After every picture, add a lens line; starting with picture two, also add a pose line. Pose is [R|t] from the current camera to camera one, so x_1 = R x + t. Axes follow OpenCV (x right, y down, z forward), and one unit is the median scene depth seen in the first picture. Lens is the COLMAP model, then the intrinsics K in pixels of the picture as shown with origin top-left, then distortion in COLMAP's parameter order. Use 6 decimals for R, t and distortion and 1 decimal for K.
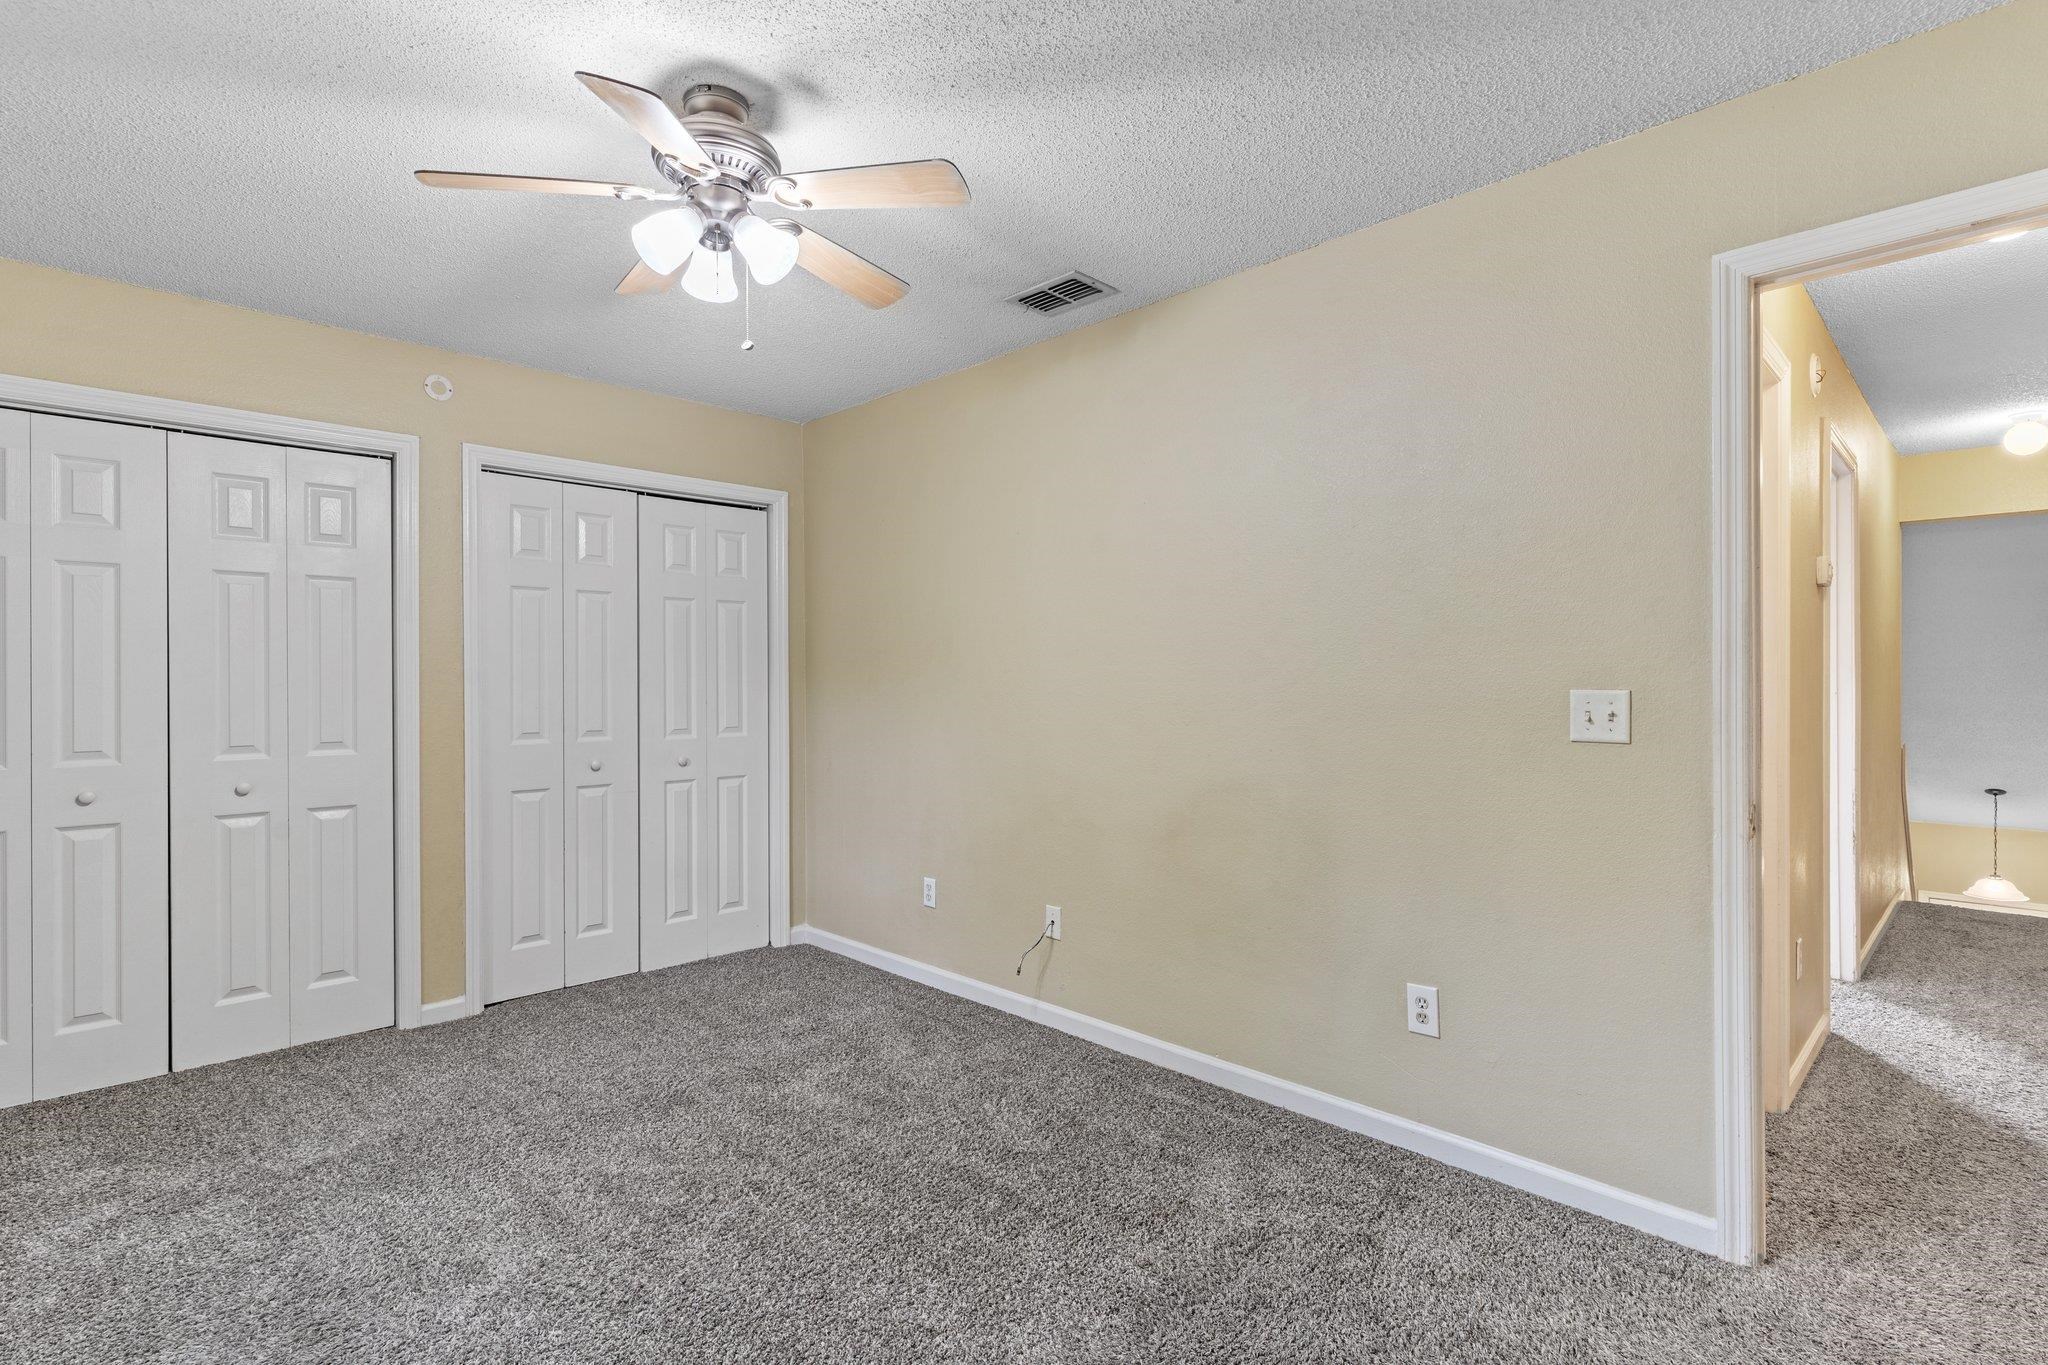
lens RADIAL K [[985.4, 0, 984.9], [0, 985.4, 684.7], [0, 0, 1]] dist [0.005755, -0.002044]
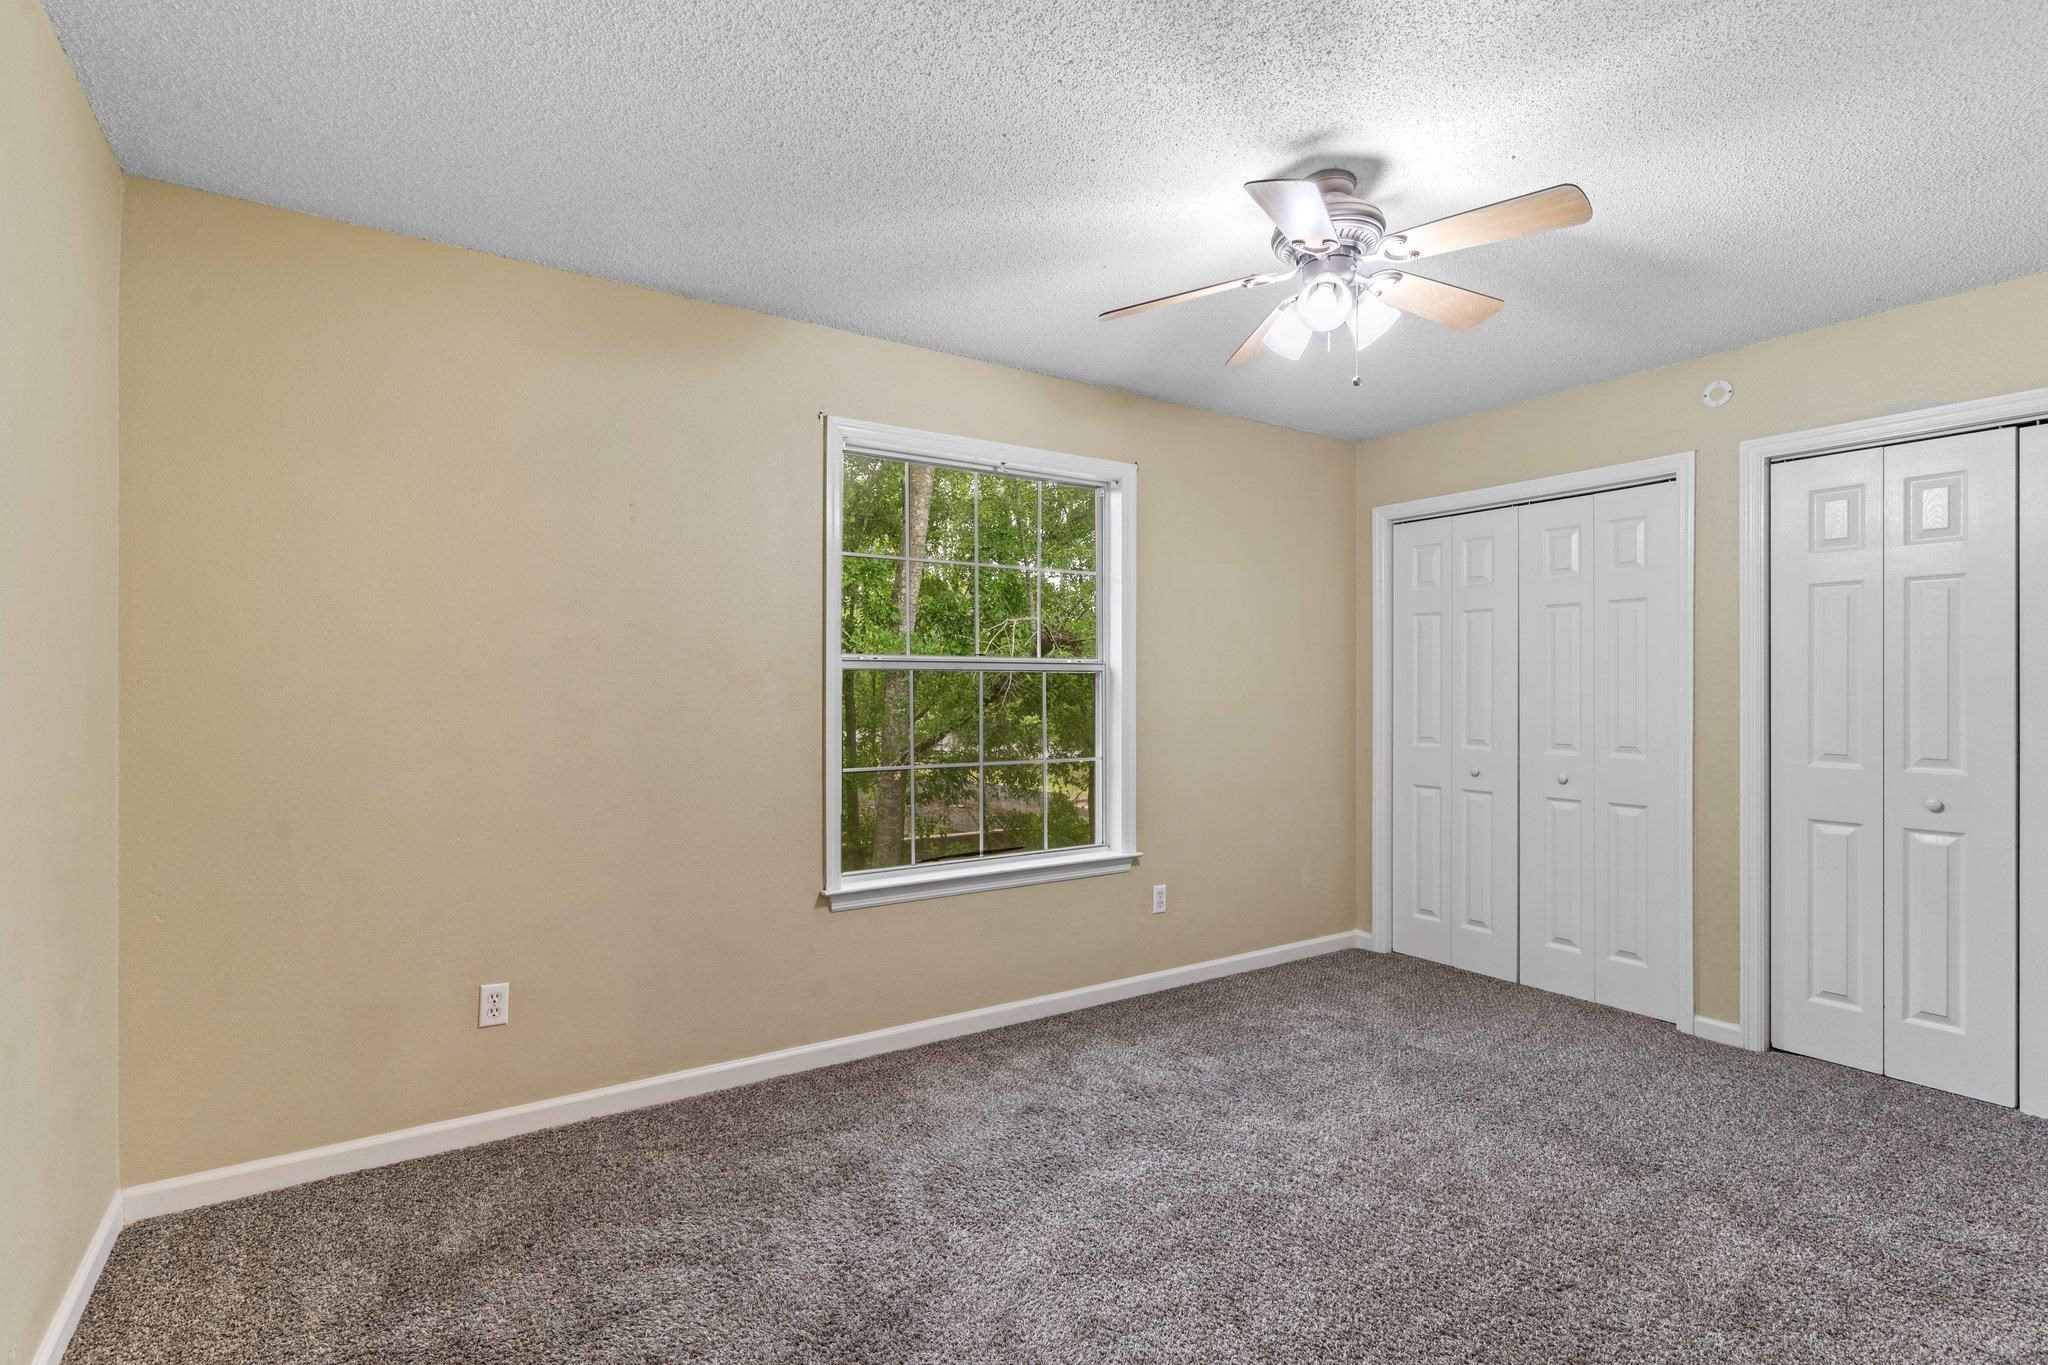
lens RADIAL K [[985.4, 0, 1034.1], [0, 985.4, 674.7], [0, 0, 1]] dist [0.005755, -0.002044]
pose [[-0.175320, -0.016265, -0.984377, 0.559759], [0.000501, 0.999862, -0.016610, -0.005315], [0.984511, -0.003405, -0.175288, 0.530415]]
